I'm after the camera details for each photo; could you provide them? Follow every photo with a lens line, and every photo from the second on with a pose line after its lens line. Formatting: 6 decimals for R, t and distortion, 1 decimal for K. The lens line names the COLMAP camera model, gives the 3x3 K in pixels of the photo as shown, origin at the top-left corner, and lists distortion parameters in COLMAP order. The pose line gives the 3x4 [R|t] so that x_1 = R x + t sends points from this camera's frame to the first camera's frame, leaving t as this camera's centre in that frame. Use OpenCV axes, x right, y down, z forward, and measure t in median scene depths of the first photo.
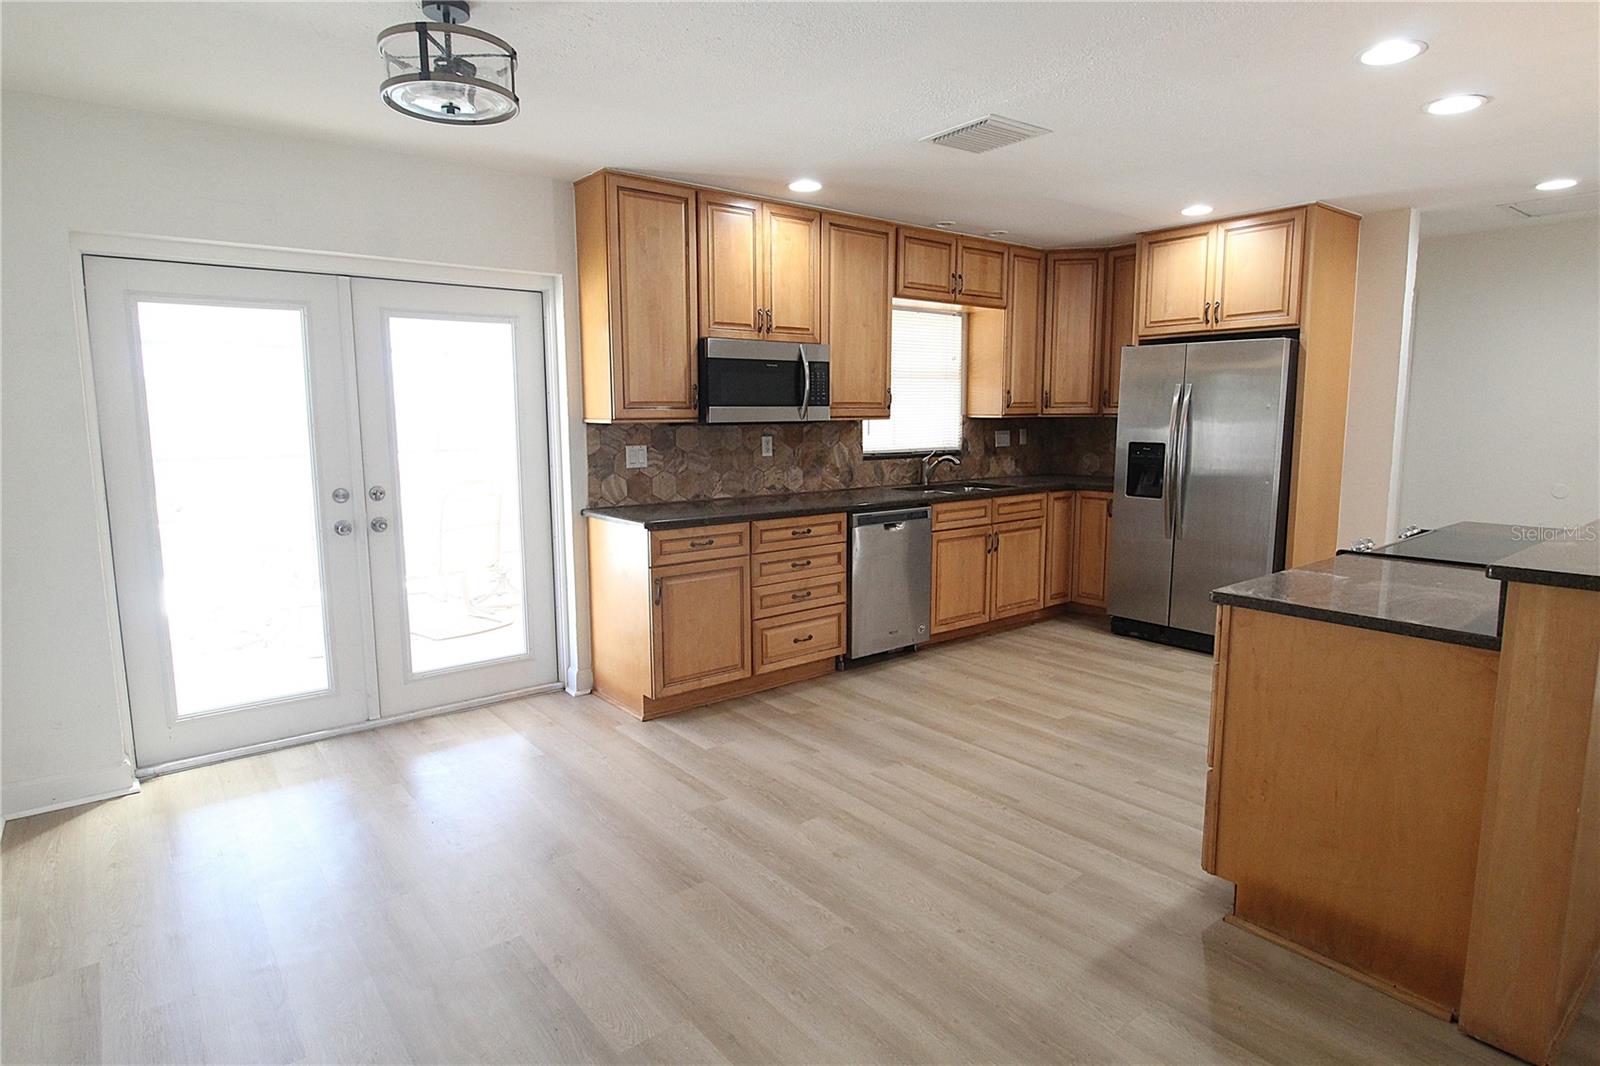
lens RADIAL K [[862.1, 0, 795.8], [0, 862.1, 523.8], [0, 0, 1]] dist [-0.019198, -0.001342]
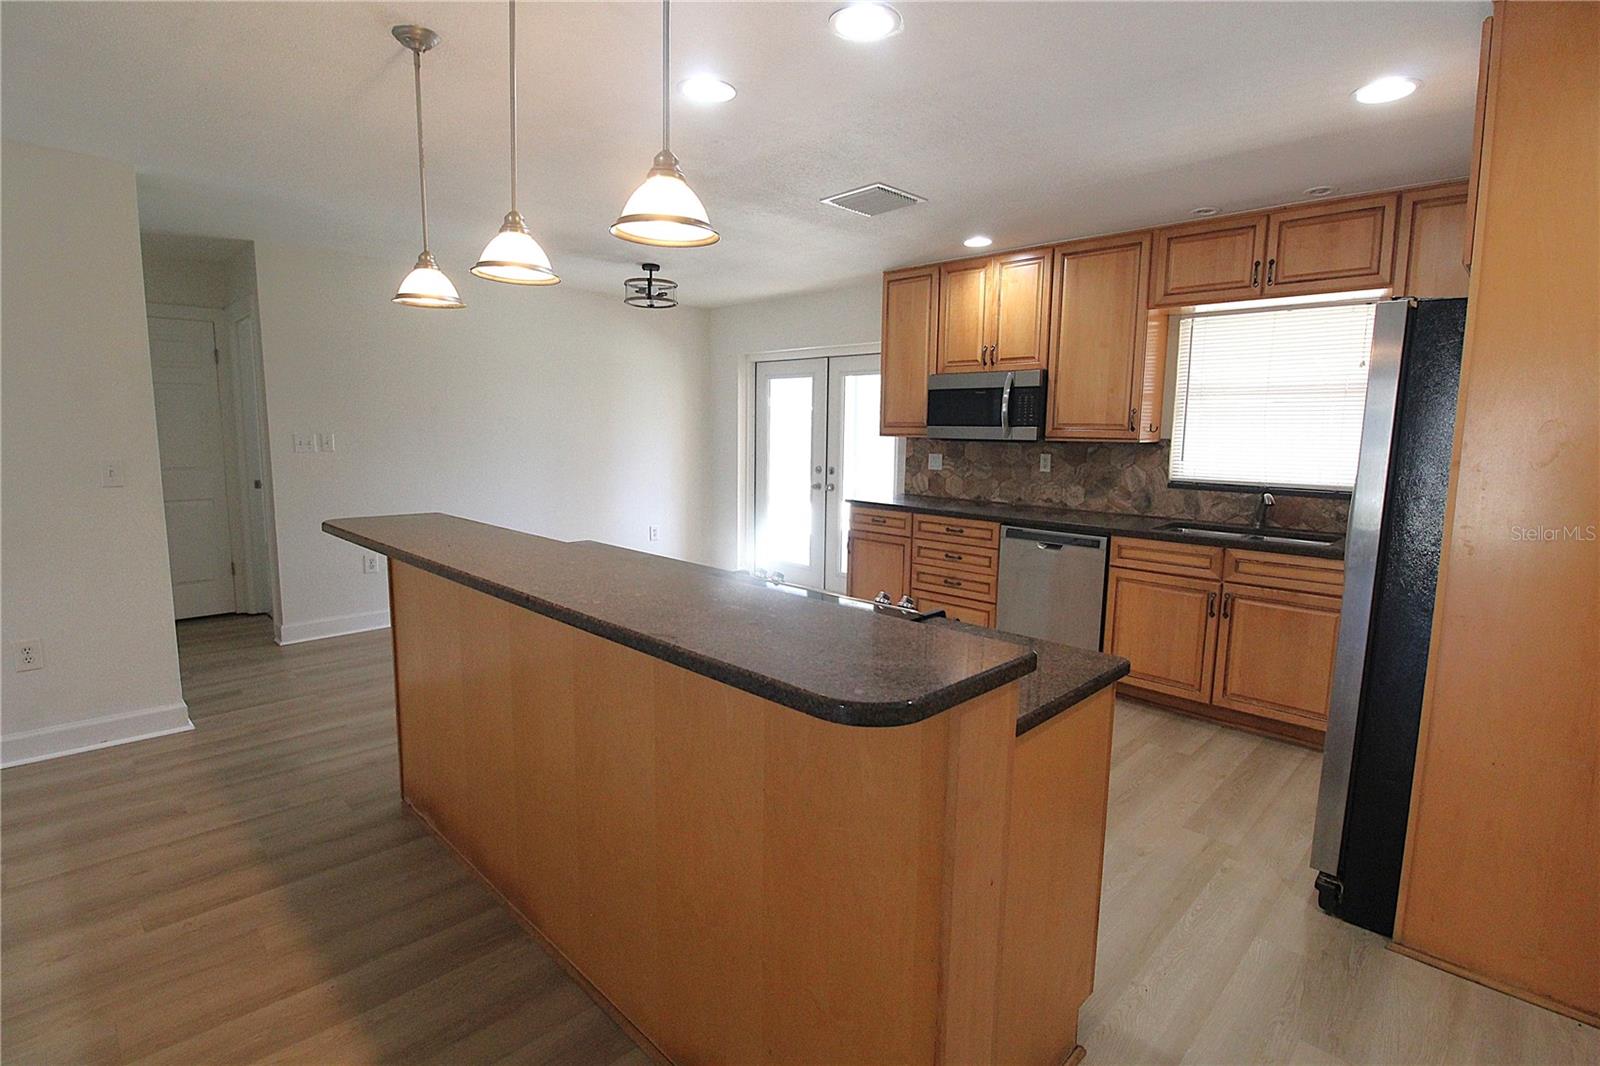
lens RADIAL K [[760.6, 0, 790.9], [0, 760.6, 528.6], [0, 0, 1]] dist [-0.025540, -0.001295]
pose [[0.112354, 0.139701, -0.983799, 0.894064], [-0.139785, 0.982444, 0.123545, -0.080319], [0.983787, 0.123640, 0.129910, 0.552159]]
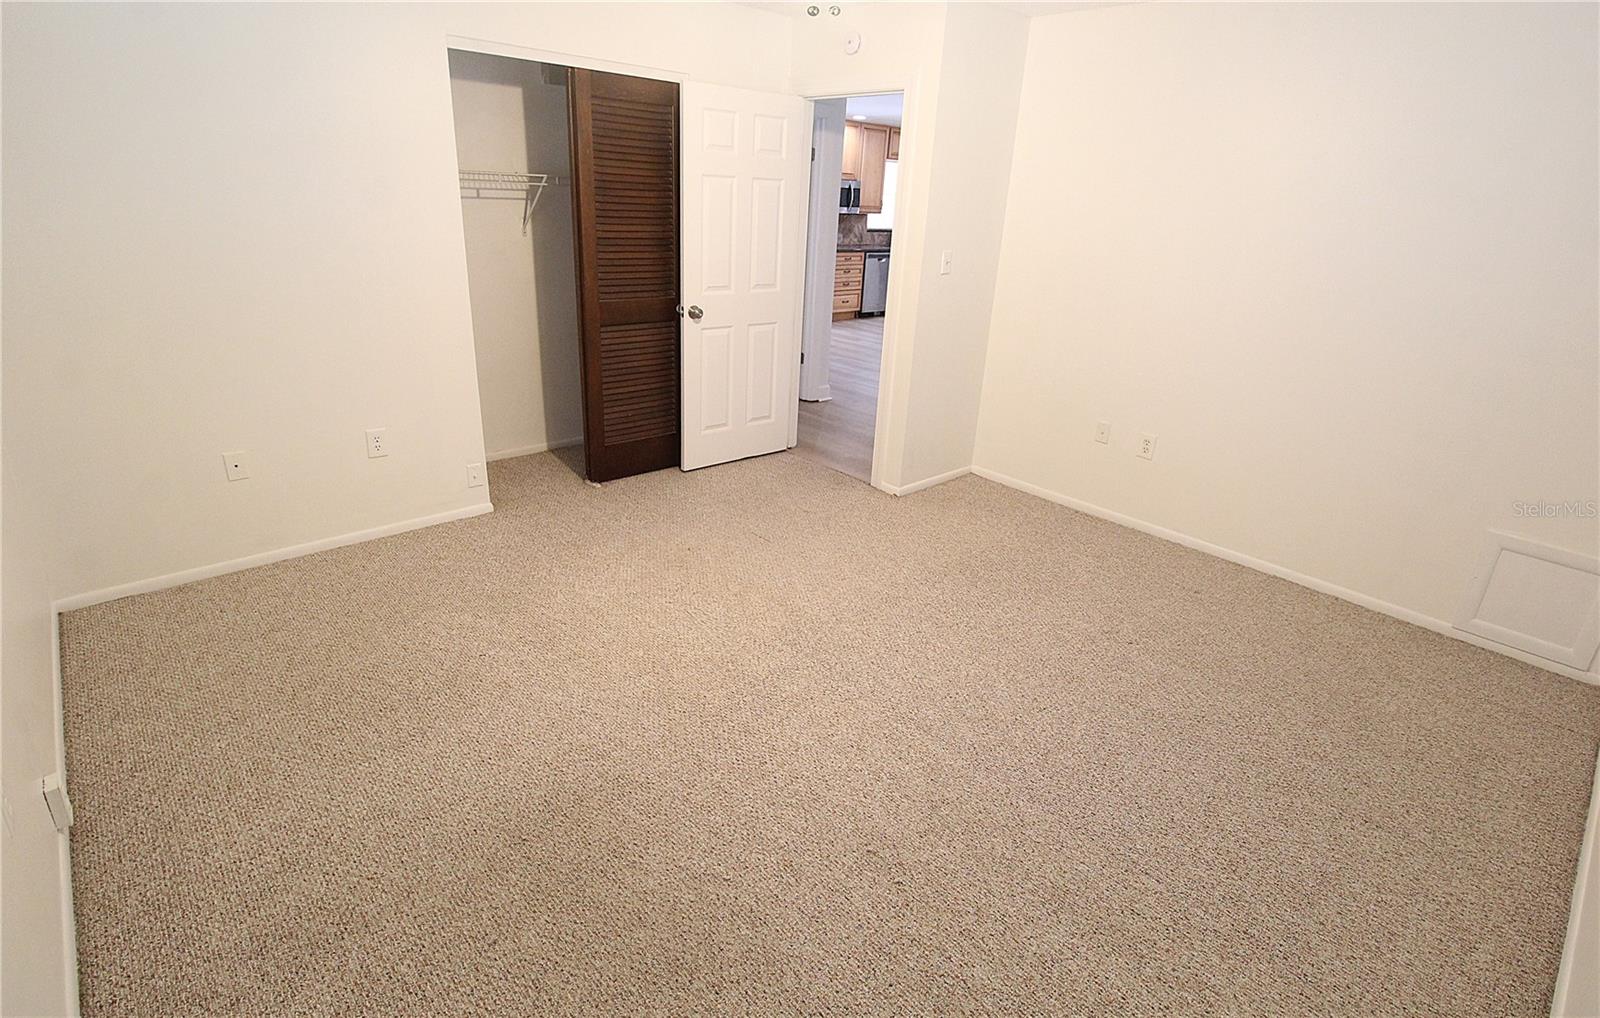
lens RADIAL K [[779.5, 0, 795.9], [0, 779.5, 483.3], [0, 0, 1]] dist [0.000334, 0.000014]
pose [[0.996314, 0.026234, 0.081668, -0.281266], [-0.044180, 0.973028, 0.226418, 0.124633], [-0.073525, -0.229191, 0.970601, -1.234771]]
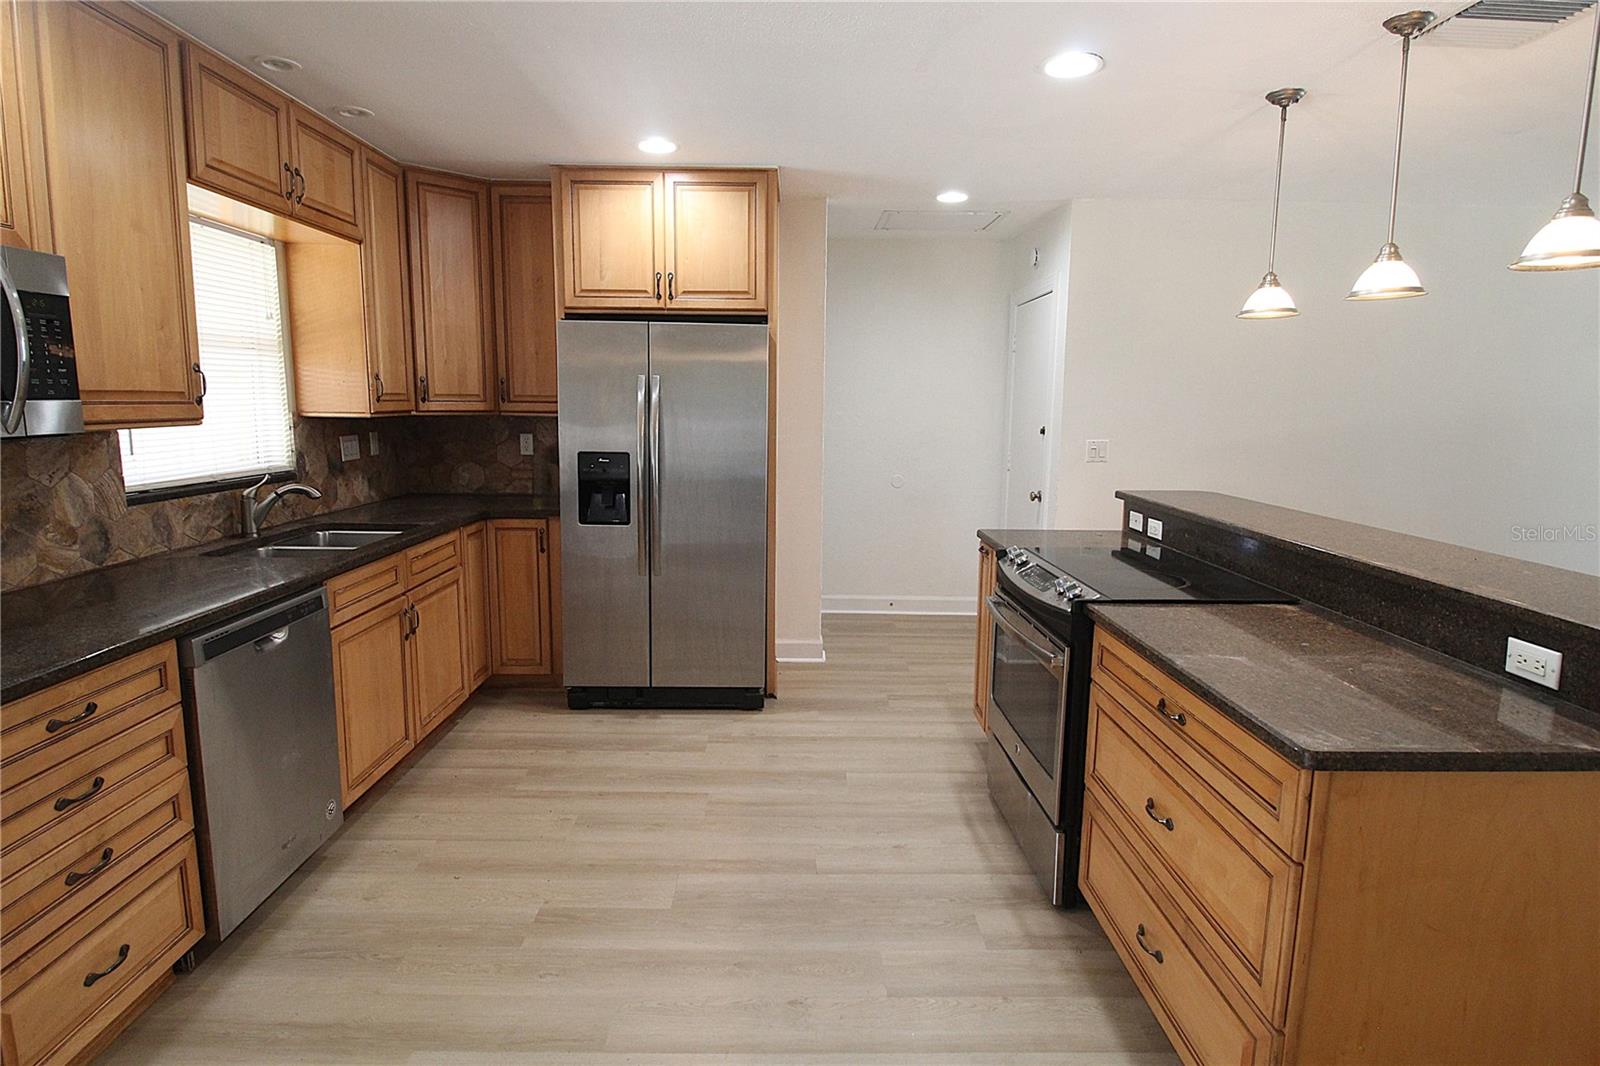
lens RADIAL K [[842.1, 0, 799.3], [0, 842.1, 523.8], [0, 0, 1]] dist [0.000527, -0.013919]
pose [[0.611872, -0.101133, 0.784464, -0.070596], [0.086093, 0.994415, 0.061049, -0.064546], [-0.786257, 0.030183, 0.617162, 0.428472]]
